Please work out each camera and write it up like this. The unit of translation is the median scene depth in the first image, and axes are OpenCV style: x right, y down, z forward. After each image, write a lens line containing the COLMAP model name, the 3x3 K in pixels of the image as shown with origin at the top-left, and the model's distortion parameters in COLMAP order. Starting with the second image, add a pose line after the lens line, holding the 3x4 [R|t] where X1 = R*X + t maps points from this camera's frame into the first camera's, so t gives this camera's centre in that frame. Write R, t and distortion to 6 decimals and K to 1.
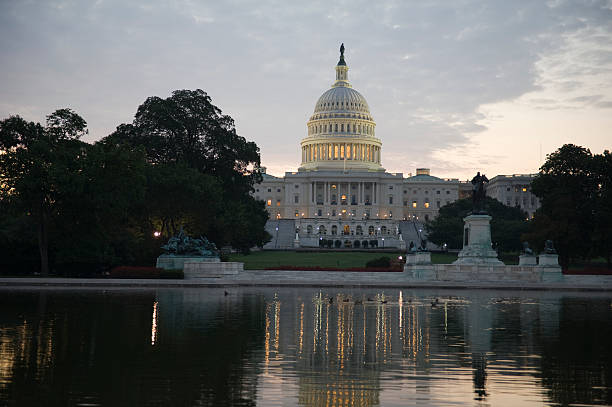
lens RADIAL K [[1120.4, 0, 304.4], [0, 1120.4, 203.6], [0, 0, 1]] dist [-0.025649, 0.053577]
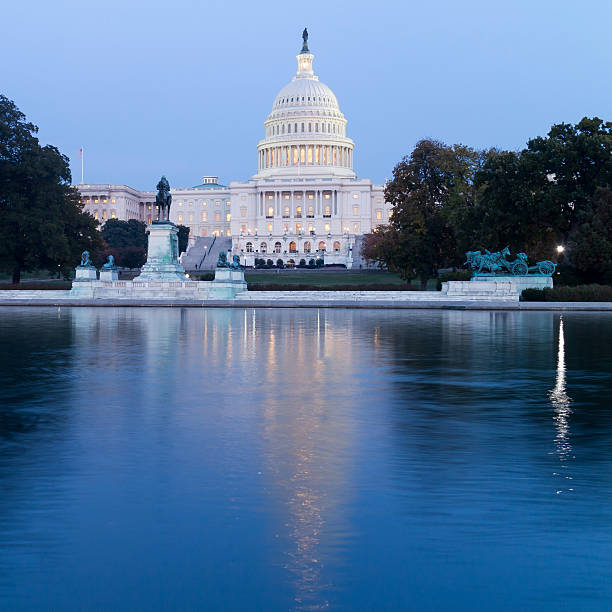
lens RADIAL K [[1325.3, 0, 108.3], [0, 1325.3, 252.4], [0, 0, 1]] dist [0.159410, -0.060142]
pose [[0.951344, -0.015928, -0.307720, 0.208997], [0.022625, 0.999578, 0.018208, 0.005637], [0.307300, -0.024285, 0.951303, -0.007252]]
